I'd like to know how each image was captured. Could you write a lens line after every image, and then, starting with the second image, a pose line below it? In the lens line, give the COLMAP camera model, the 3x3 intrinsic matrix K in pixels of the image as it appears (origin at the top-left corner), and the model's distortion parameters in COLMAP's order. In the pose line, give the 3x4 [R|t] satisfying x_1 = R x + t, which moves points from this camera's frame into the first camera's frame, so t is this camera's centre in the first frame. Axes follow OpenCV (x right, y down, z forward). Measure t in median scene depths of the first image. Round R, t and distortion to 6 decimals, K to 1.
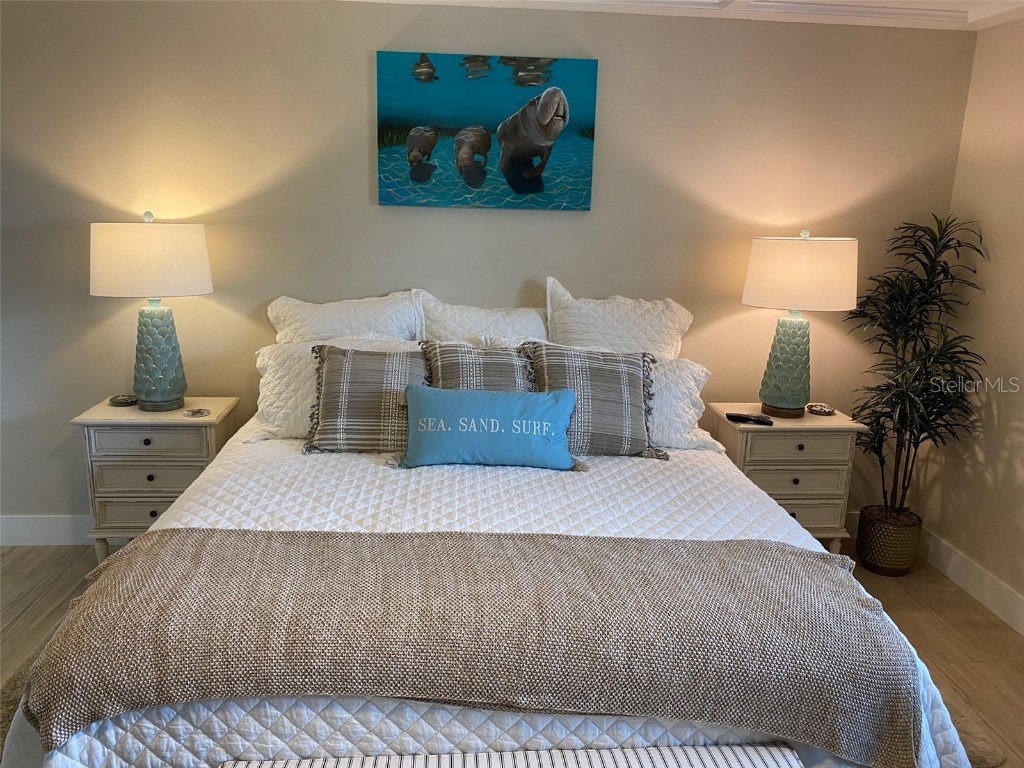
lens RADIAL K [[764.8, 0, 512.0], [0, 764.8, 384.0], [0, 0, 1]] dist [0.047421, -0.060063]
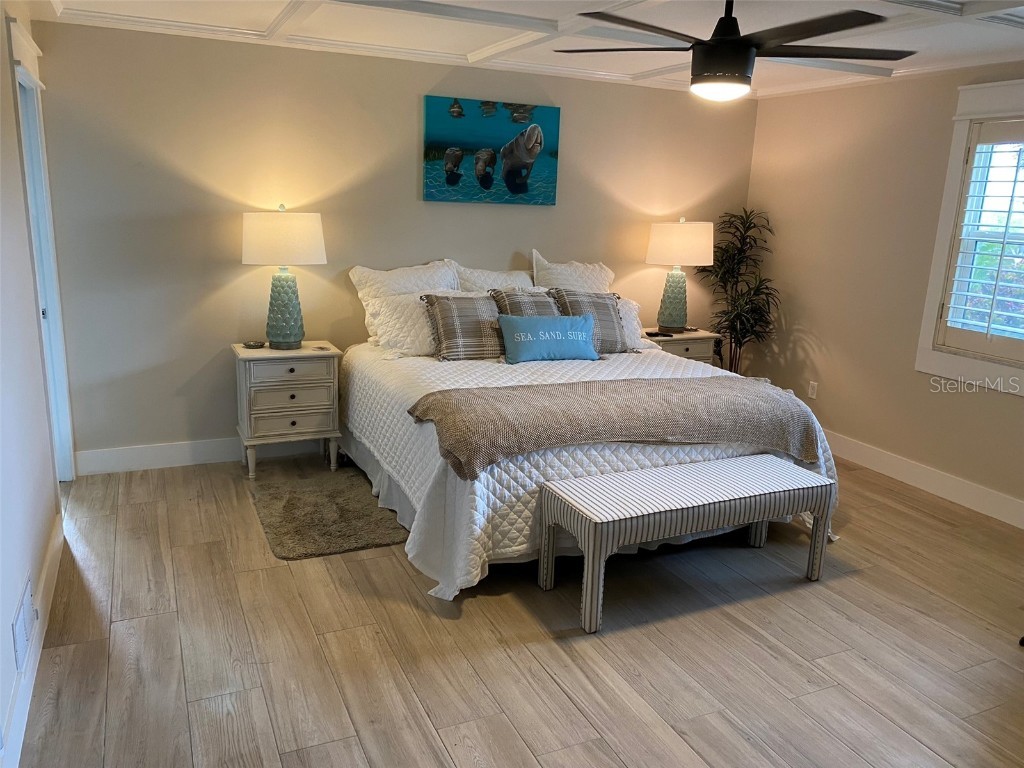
lens RADIAL K [[793.3, 0, 493.2], [0, 793.3, 380.0], [0, 0, 1]] dist [0.113553, -0.152580]
pose [[0.936568, -0.070681, 0.343284, -0.615201], [0.070481, 0.997427, 0.013075, 0.096651], [-0.343325, 0.011950, 0.939140, -0.469942]]
